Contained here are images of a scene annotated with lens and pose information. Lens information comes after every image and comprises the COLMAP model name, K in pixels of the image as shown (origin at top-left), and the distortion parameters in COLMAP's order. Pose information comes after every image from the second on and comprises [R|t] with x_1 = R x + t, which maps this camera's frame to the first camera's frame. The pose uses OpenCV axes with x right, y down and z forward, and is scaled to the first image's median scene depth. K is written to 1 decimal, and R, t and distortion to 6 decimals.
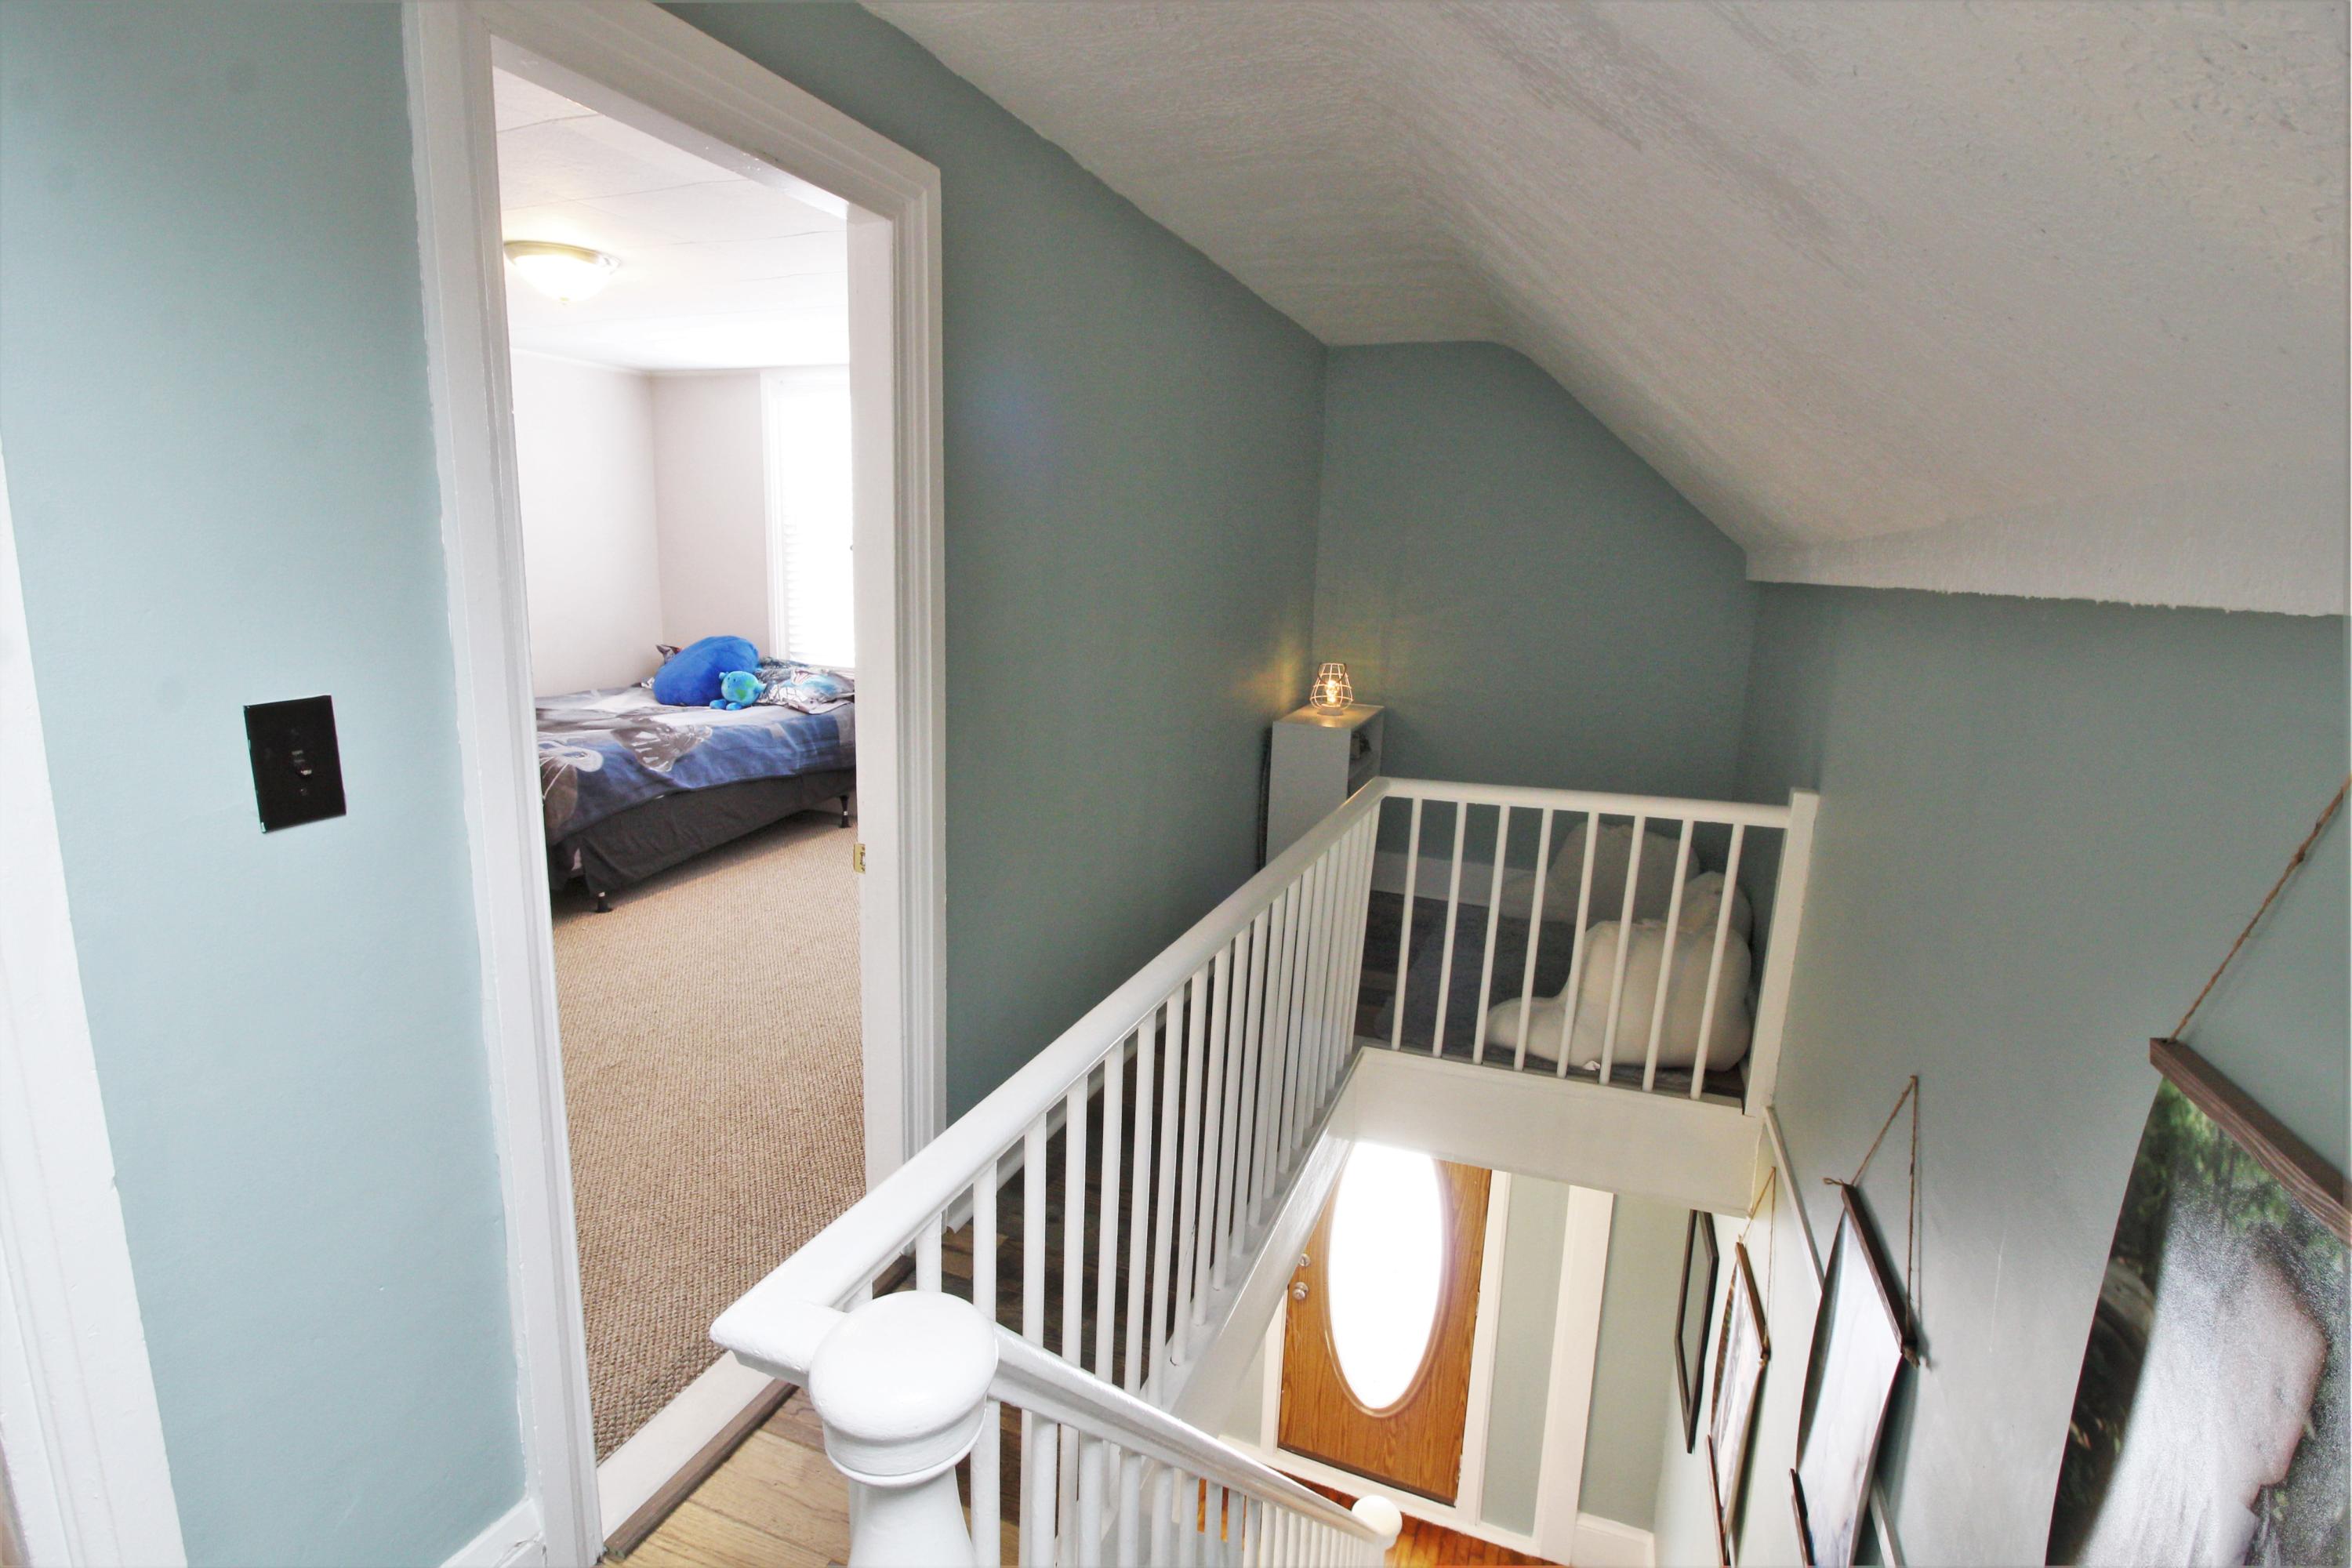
lens RADIAL K [[1105.1, 0, 1157.6], [0, 1105.1, 765.9], [0, 0, 1]] dist [0.001847, -0.015893]
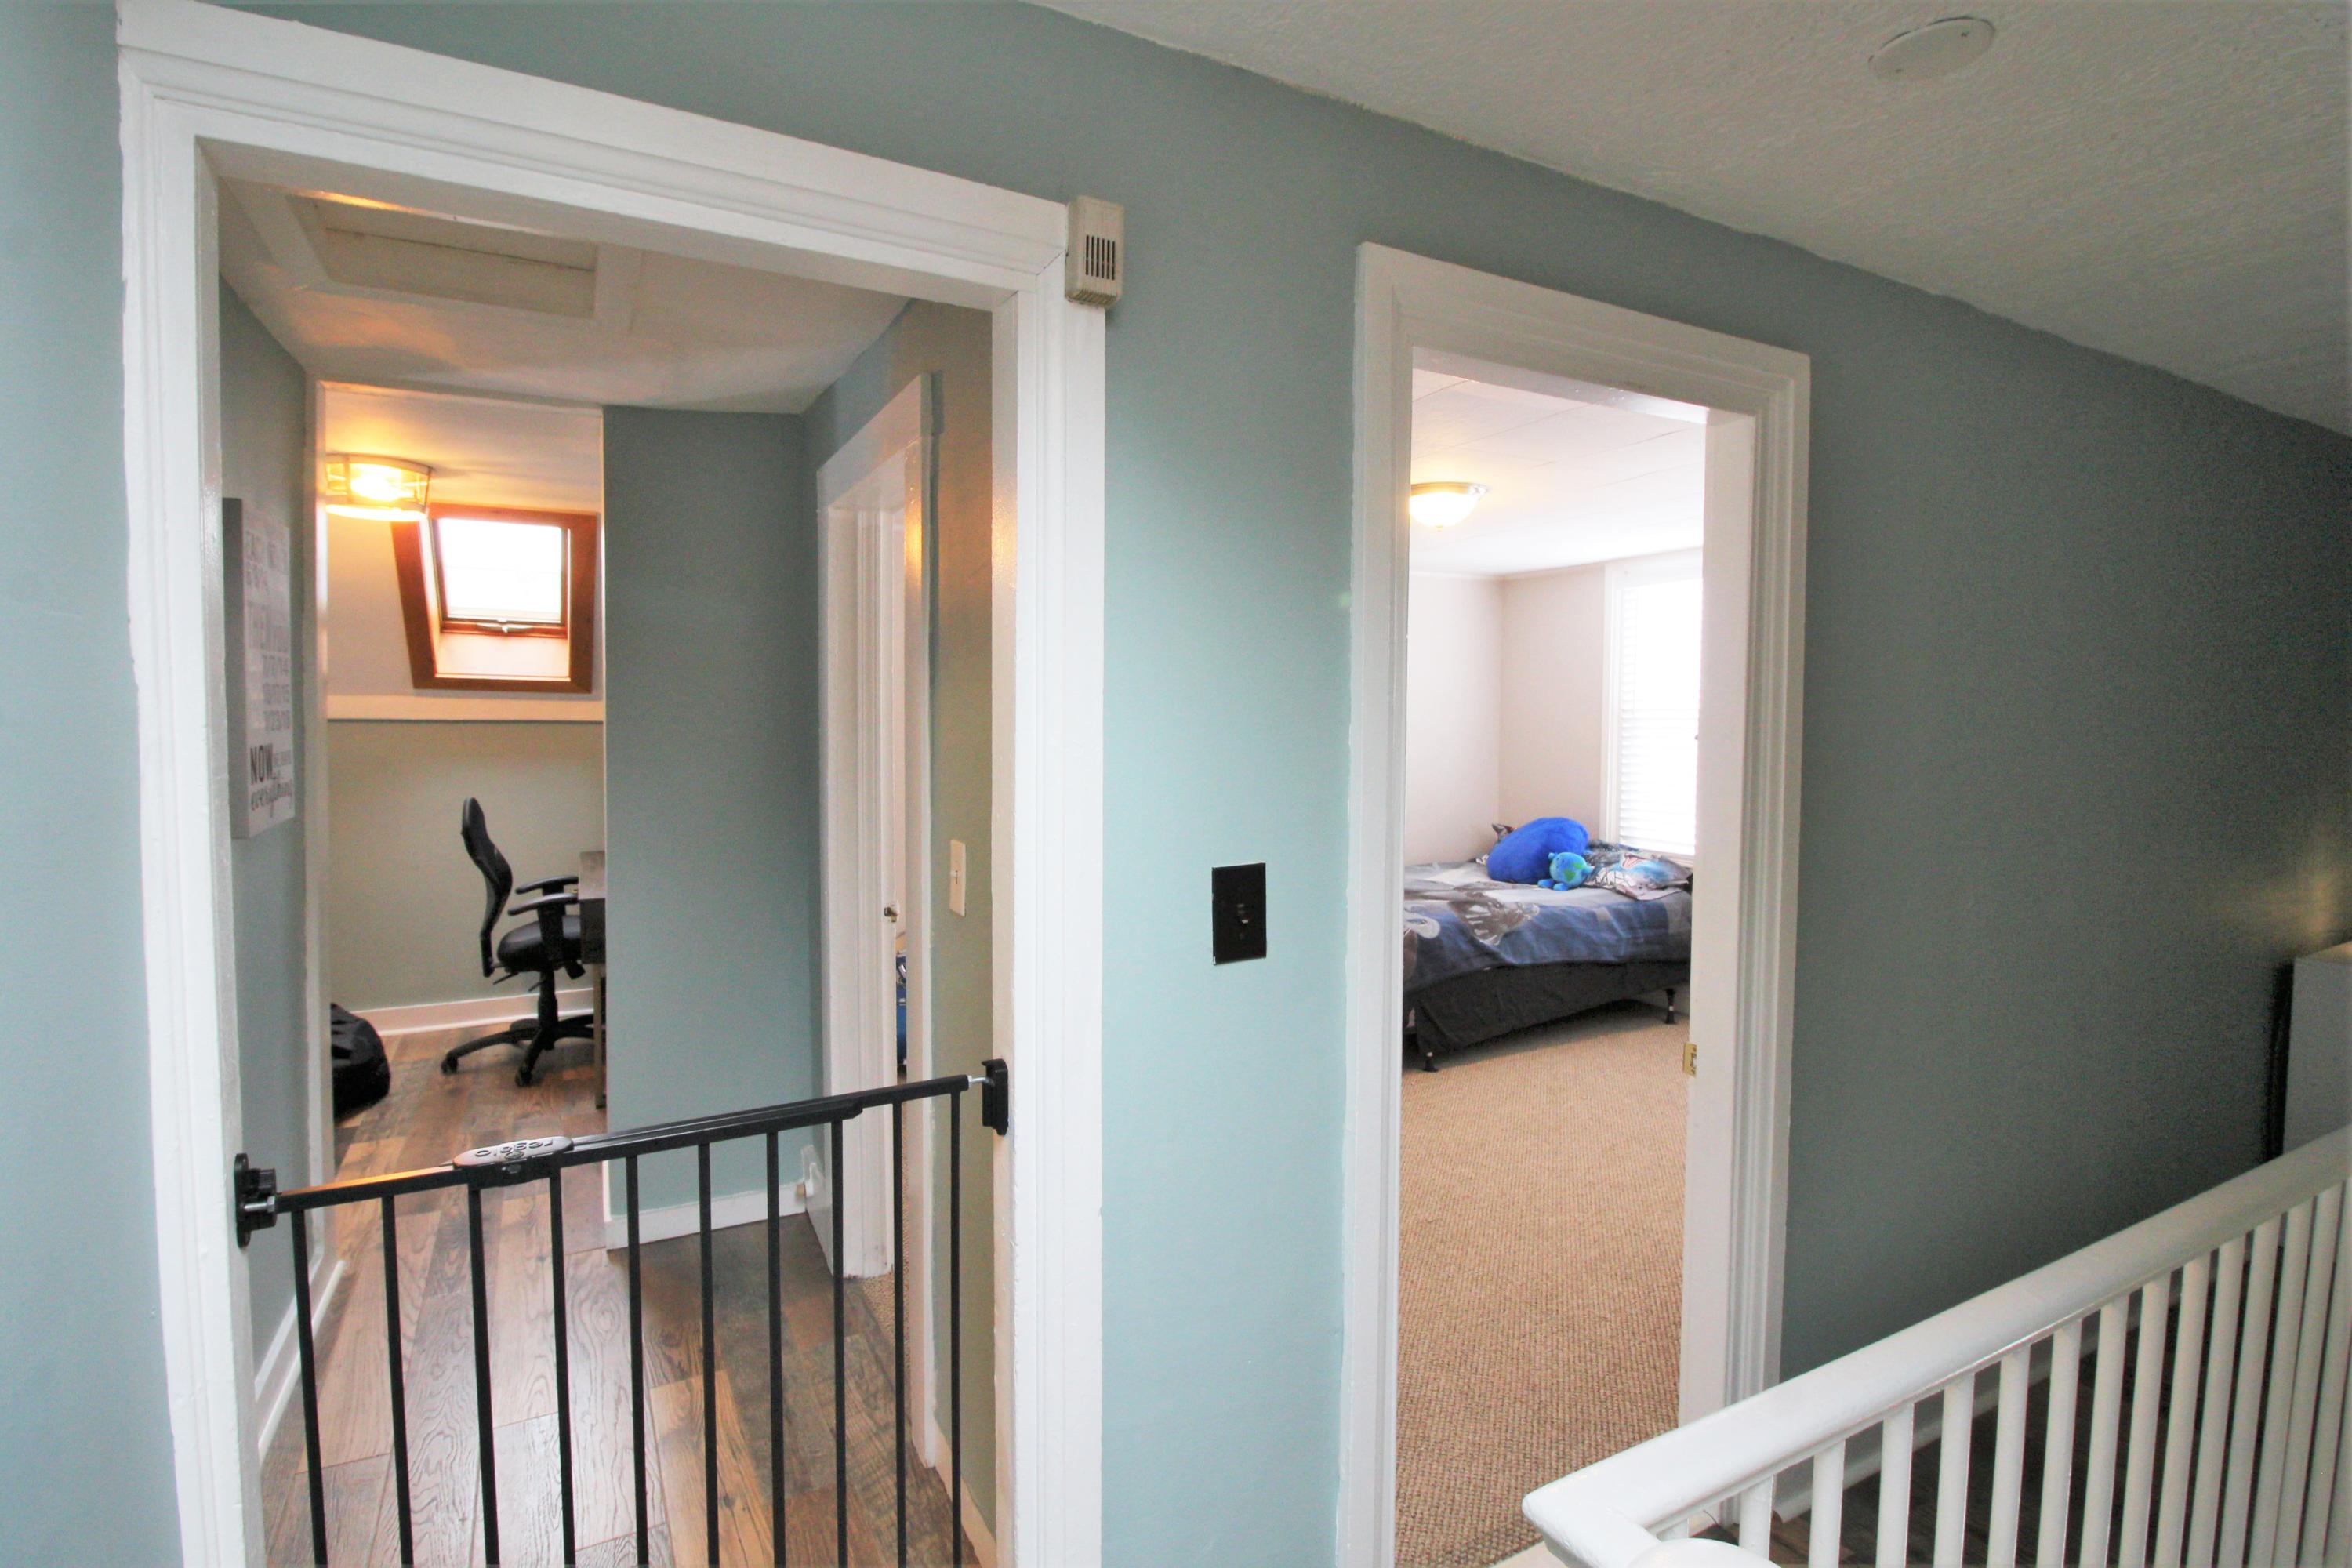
lens RADIAL K [[1115.4, 0, 1182.9], [0, 1115.4, 771.7], [0, 0, 1]] dist [0.001192, -0.014492]
pose [[0.770604, 0.001291, -0.637313, 0.001617], [-0.100687, 0.987686, -0.119744, -0.000701], [0.629310, 0.156445, 0.761245, -0.017008]]
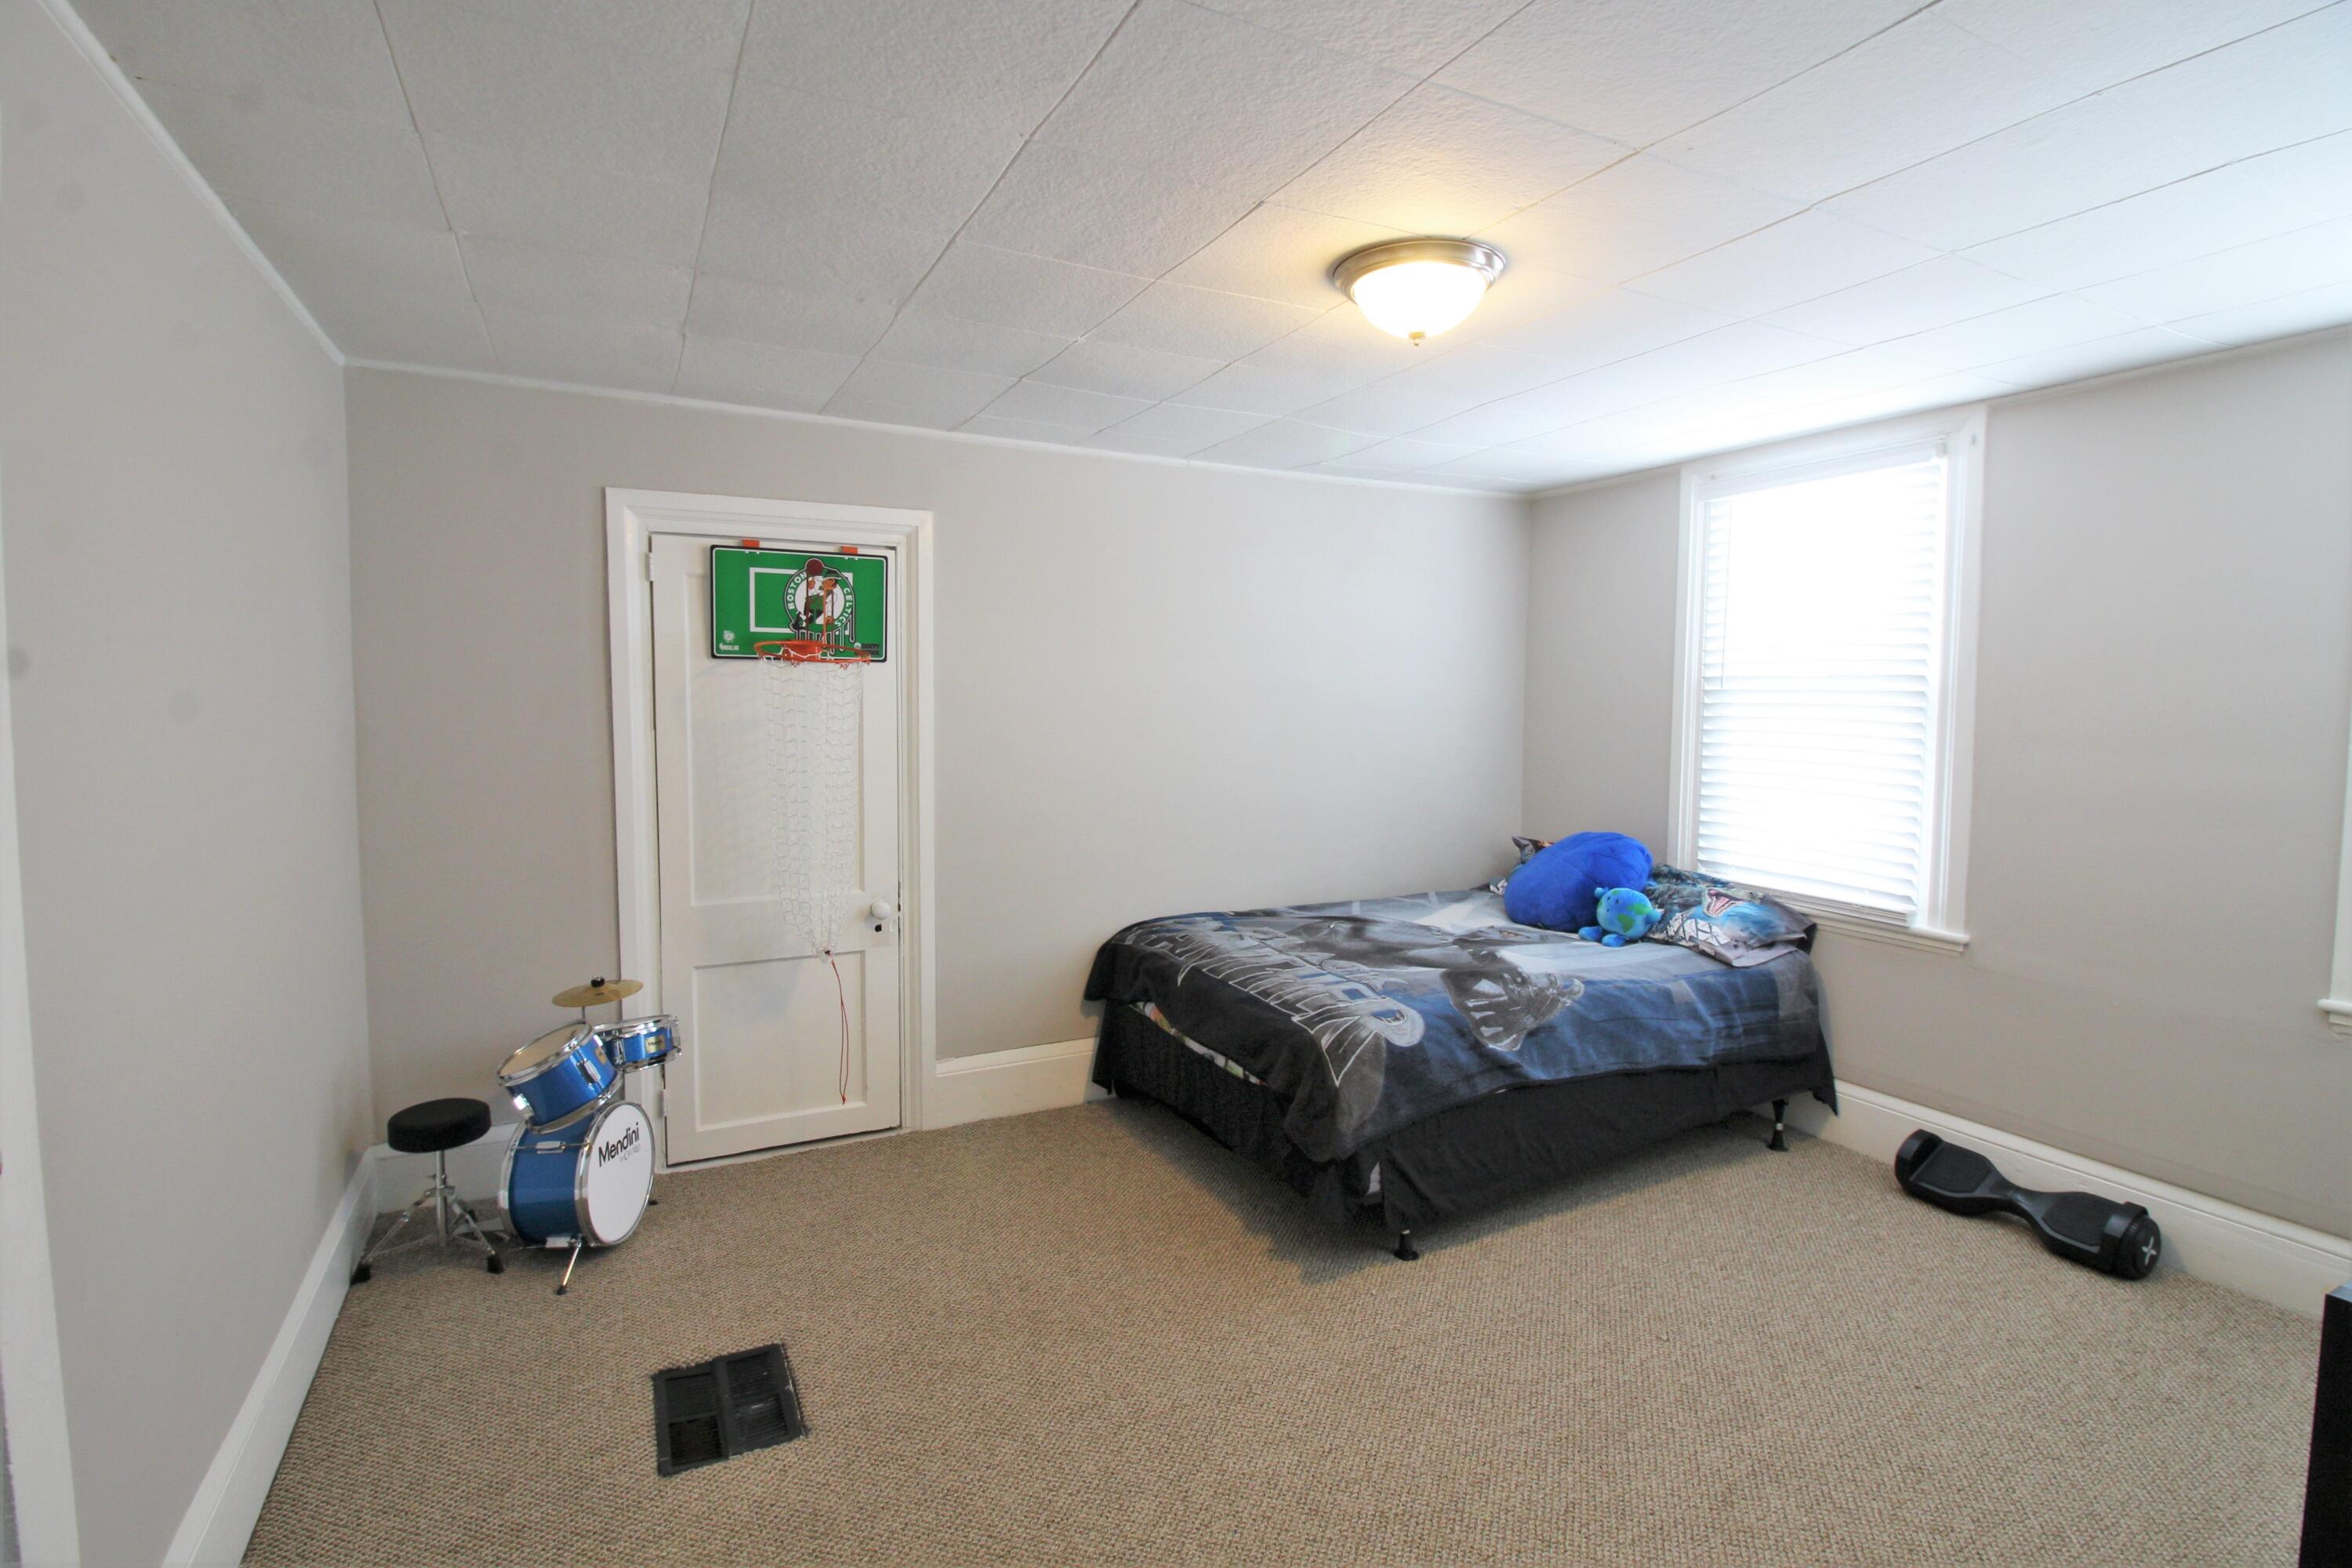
lens RADIAL K [[1115.4, 0, 1182.9], [0, 1115.4, 771.7], [0, 0, 1]] dist [0.001192, -0.014492]
pose [[0.757259, 0.017889, -0.652870, -0.163237], [-0.105706, 0.989802, -0.095486, -0.075027], [0.644504, 0.141320, 0.751427, 0.352176]]
